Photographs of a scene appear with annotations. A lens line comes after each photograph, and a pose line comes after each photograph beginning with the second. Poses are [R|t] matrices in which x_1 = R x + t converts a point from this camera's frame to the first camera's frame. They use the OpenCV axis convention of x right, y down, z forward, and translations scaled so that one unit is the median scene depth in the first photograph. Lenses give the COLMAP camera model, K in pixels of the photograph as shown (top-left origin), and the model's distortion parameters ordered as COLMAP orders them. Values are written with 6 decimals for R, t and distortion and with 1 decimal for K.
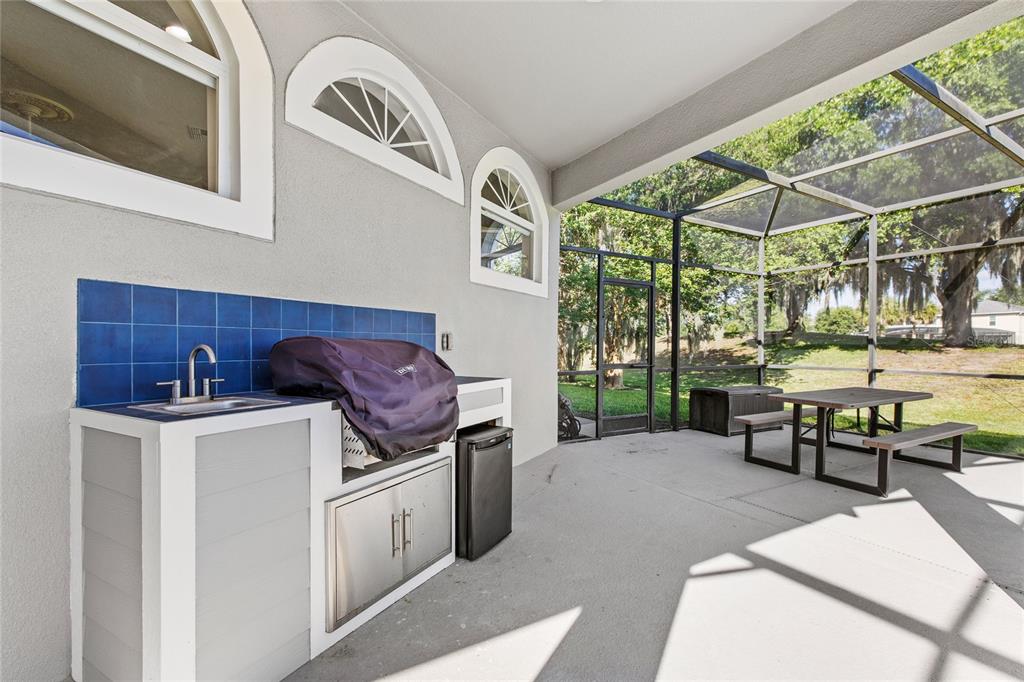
lens RADIAL K [[443.6, 0, 508.6], [0, 443.6, 344.5], [0, 0, 1]] dist [0.001041, 0.001067]
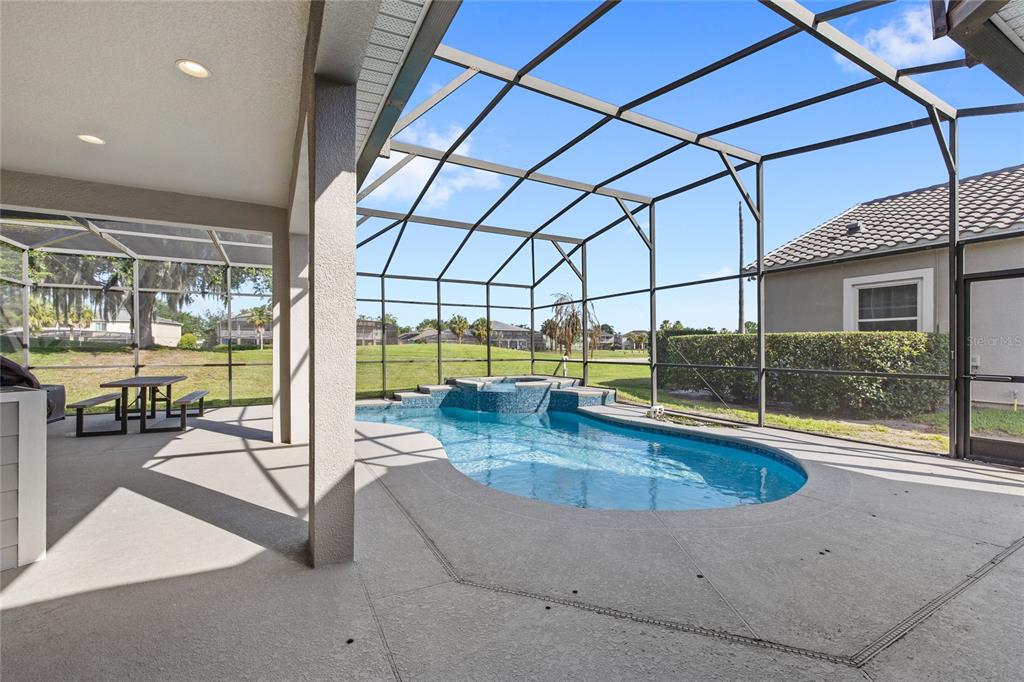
lens RADIAL K [[443.6, 0, 510.0], [0, 443.6, 346.1], [0, 0, 1]] dist [0.001041, 0.001067]
pose [[0.033774, -0.003478, 0.999423, -0.697303], [0.005312, 0.999980, 0.003301, -0.007264], [-0.999415, 0.005197, 0.033792, -0.313959]]
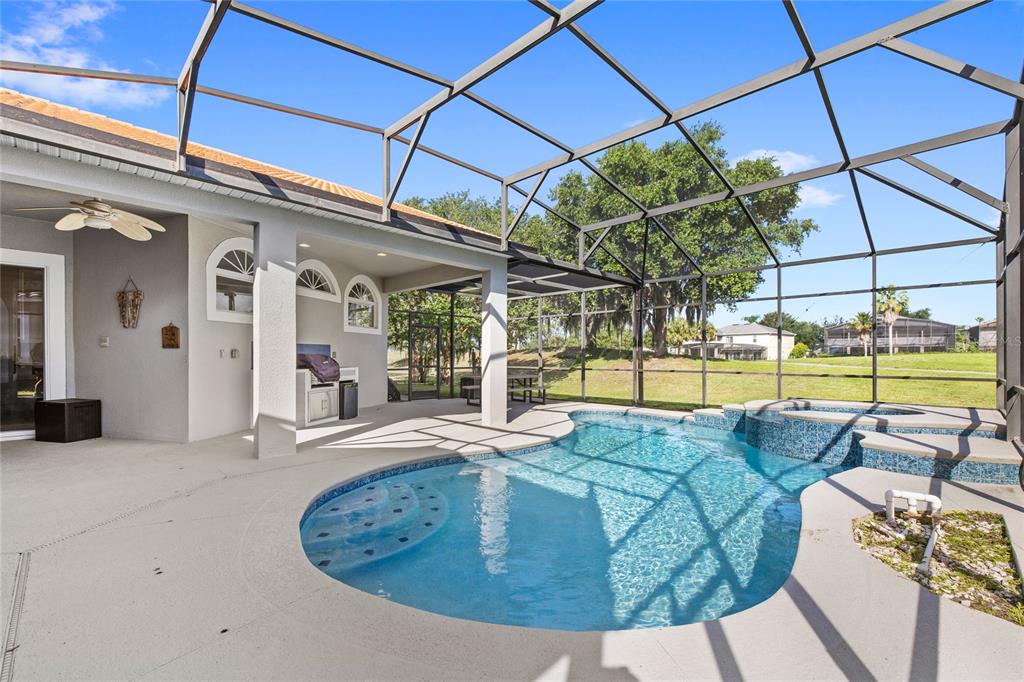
lens RADIAL K [[443.6, 0, 504.0], [0, 443.6, 361.9], [0, 0, 1]] dist [0.001041, 0.001067]
pose [[0.968564, -0.005553, 0.248703, 0.127344], [0.002811, 0.999931, 0.011381, 0.005769], [-0.248749, -0.010324, 0.968513, -1.280088]]
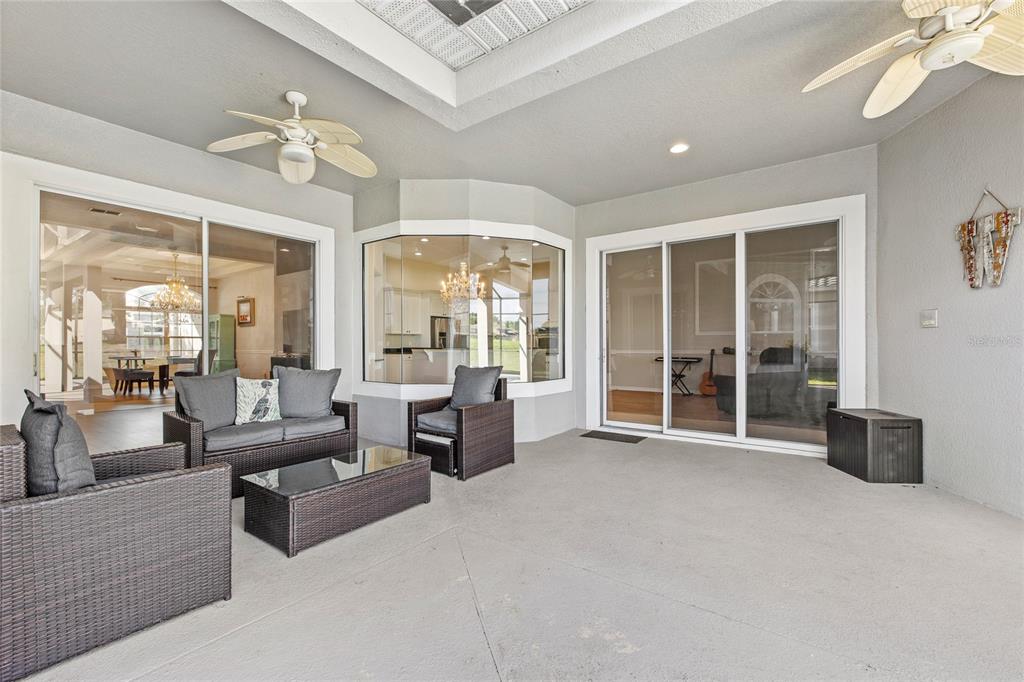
lens RADIAL K [[443.6, 0, 511.0], [0, 443.6, 344.2], [0, 0, 1]] dist [0.001041, 0.001067]
pose [[0.389914, -0.007706, -0.920819, -0.265827], [-0.003446, 0.999946, -0.009828, 0.011697], [0.920845, 0.007005, 0.389867, -0.674124]]
